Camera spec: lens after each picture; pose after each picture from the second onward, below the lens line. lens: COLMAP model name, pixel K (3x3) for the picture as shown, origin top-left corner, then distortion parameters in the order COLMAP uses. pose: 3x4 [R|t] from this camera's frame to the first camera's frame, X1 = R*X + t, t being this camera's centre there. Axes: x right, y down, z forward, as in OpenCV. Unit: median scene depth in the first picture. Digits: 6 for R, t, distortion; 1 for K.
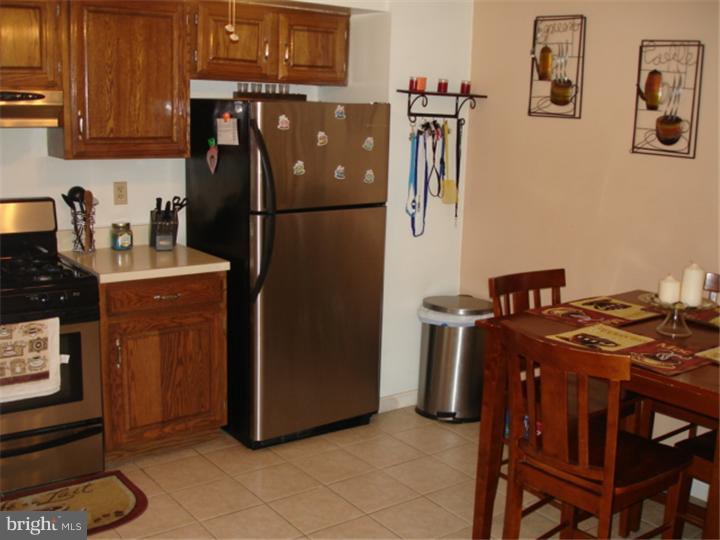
lens RADIAL K [[803.7, 0, 360.0], [0, 803.7, 270.0], [0, 0, 1]] dist [-0.065025, -0.150704]
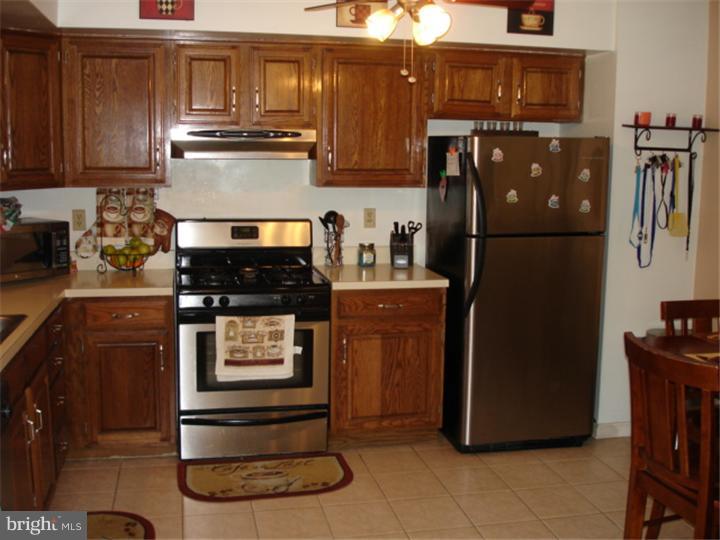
lens RADIAL K [[803.7, 0, 360.0], [0, 803.7, 270.0], [0, 0, 1]] dist [-0.065025, -0.150704]
pose [[0.910133, 0.042765, -0.412104, 0.186719], [-0.066069, 0.996911, -0.042463, 0.032274], [0.409015, 0.065874, 0.910147, -0.070740]]
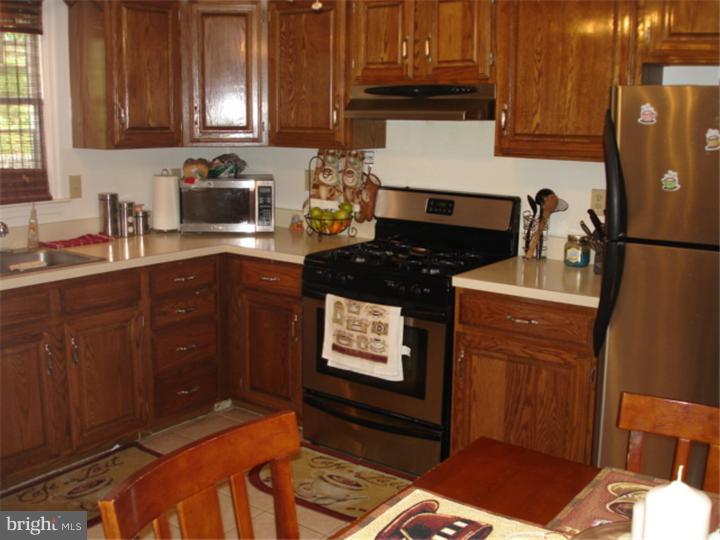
lens RADIAL K [[803.7, 0, 360.0], [0, 803.7, 270.0], [0, 0, 1]] dist [-0.065025, -0.150704]
pose [[0.287508, 0.157610, -0.944721, 0.487519], [-0.185752, 0.976815, 0.106434, -0.074821], [0.939593, 0.144883, 0.310119, 0.546473]]
